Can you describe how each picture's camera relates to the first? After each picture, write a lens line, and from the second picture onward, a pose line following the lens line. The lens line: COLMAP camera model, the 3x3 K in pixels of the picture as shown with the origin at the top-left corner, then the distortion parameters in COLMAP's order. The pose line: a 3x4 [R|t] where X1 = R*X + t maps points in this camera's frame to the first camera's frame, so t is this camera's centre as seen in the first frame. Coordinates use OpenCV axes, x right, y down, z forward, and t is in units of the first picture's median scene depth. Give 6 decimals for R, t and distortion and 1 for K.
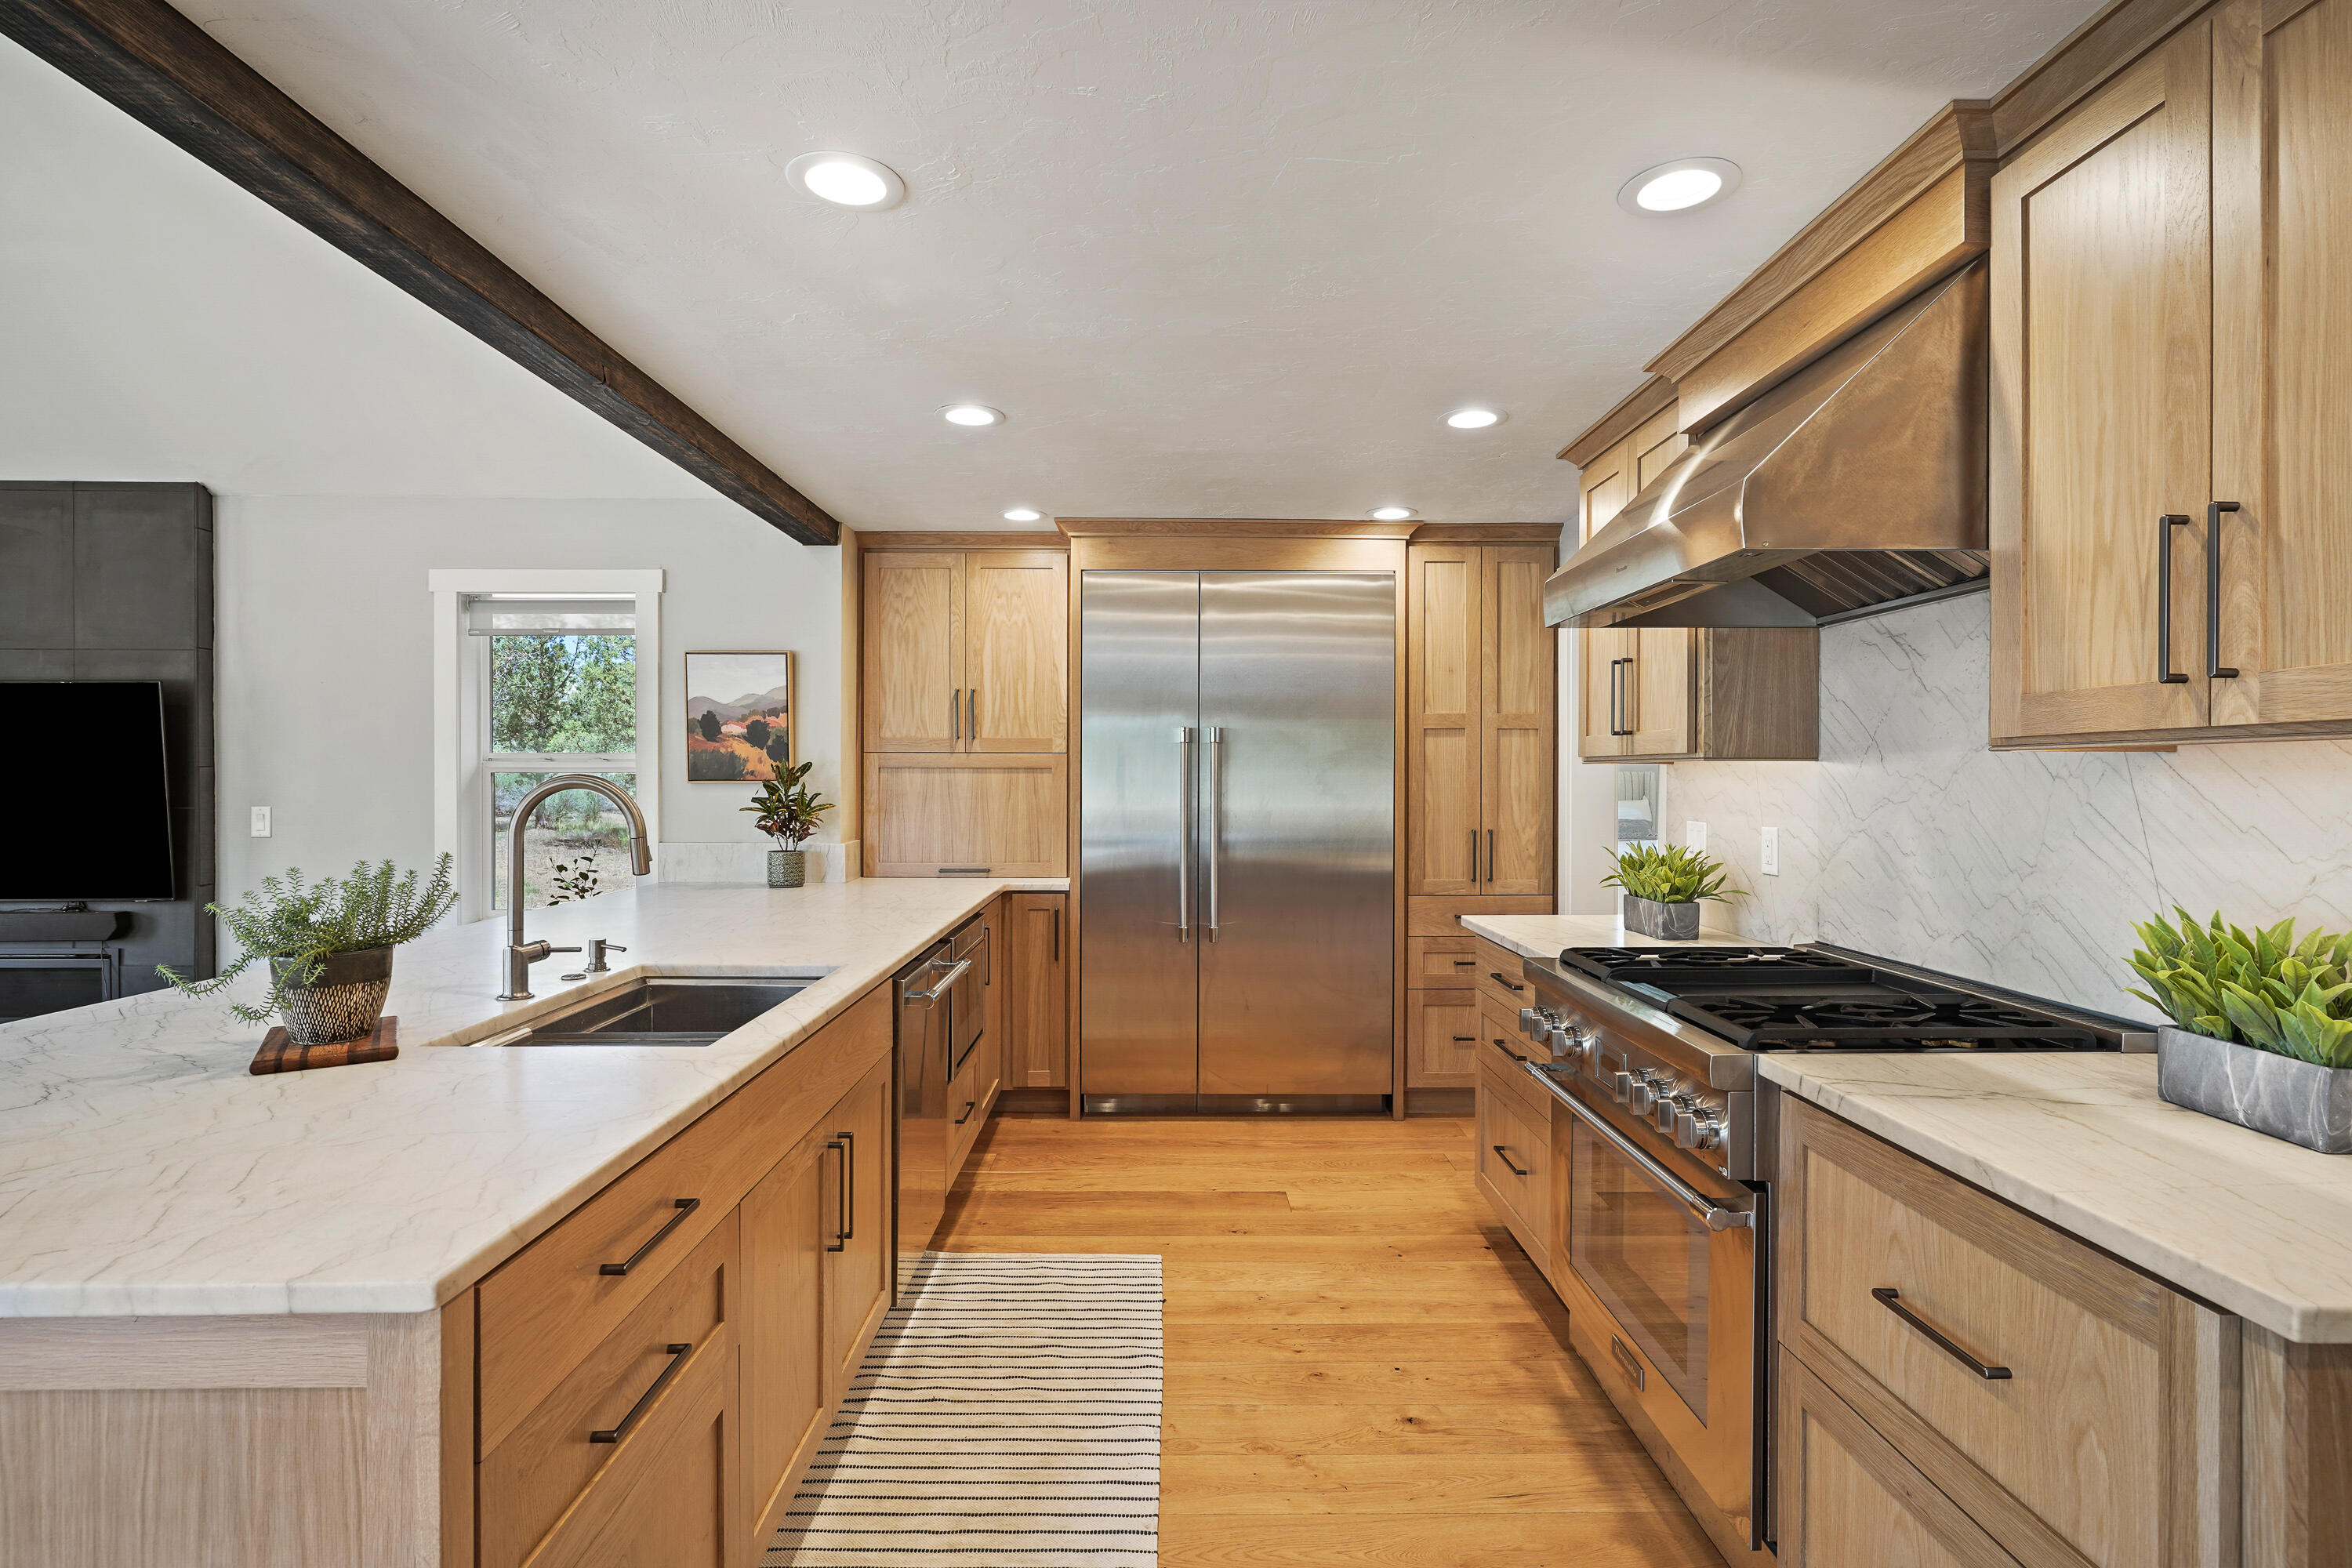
lens RADIAL K [[1148.7, 0, 1189.2], [0, 1148.7, 782.0], [0, 0, 1]] dist [-0.009999, 0.006869]
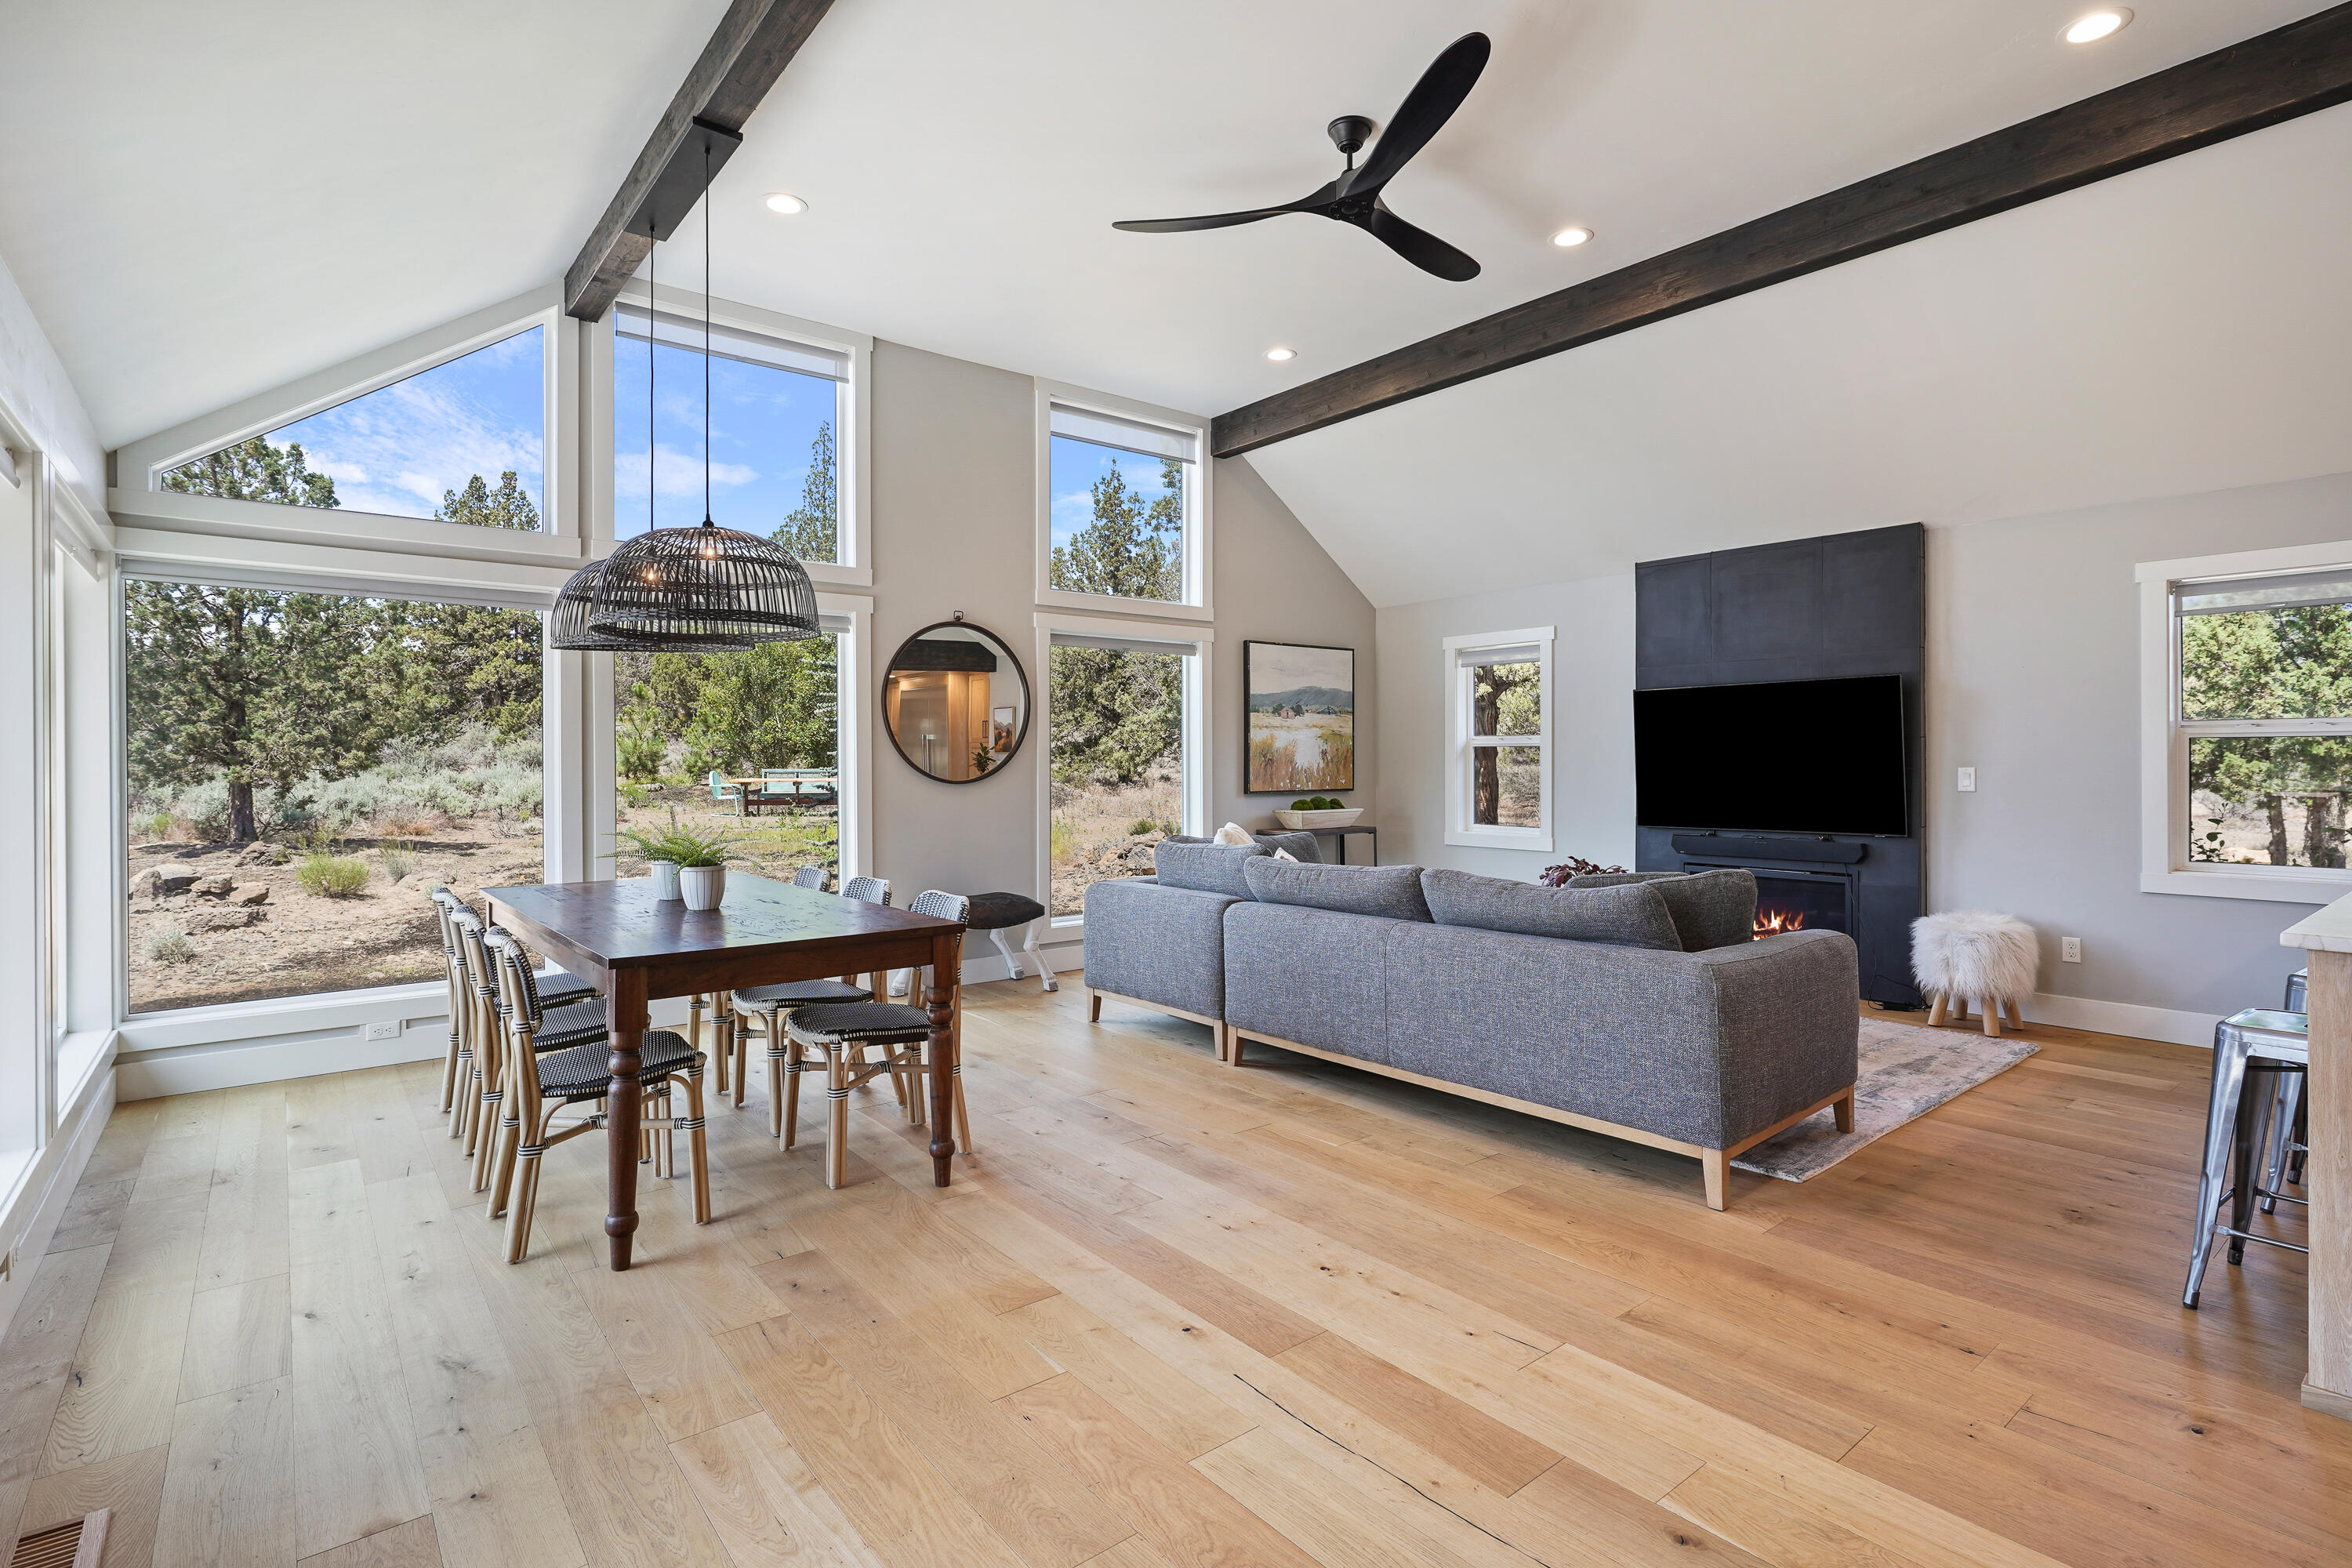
lens RADIAL K [[1148.7, 0, 1172.5], [0, 1148.7, 755.7], [0, 0, 1]] dist [-0.009999, 0.006869]
pose [[0.611041, -0.007324, -0.791565, -0.414723], [0.000171, 0.999958, -0.009120, 0.024466], [0.791599, 0.005438, 0.611017, -0.591041]]
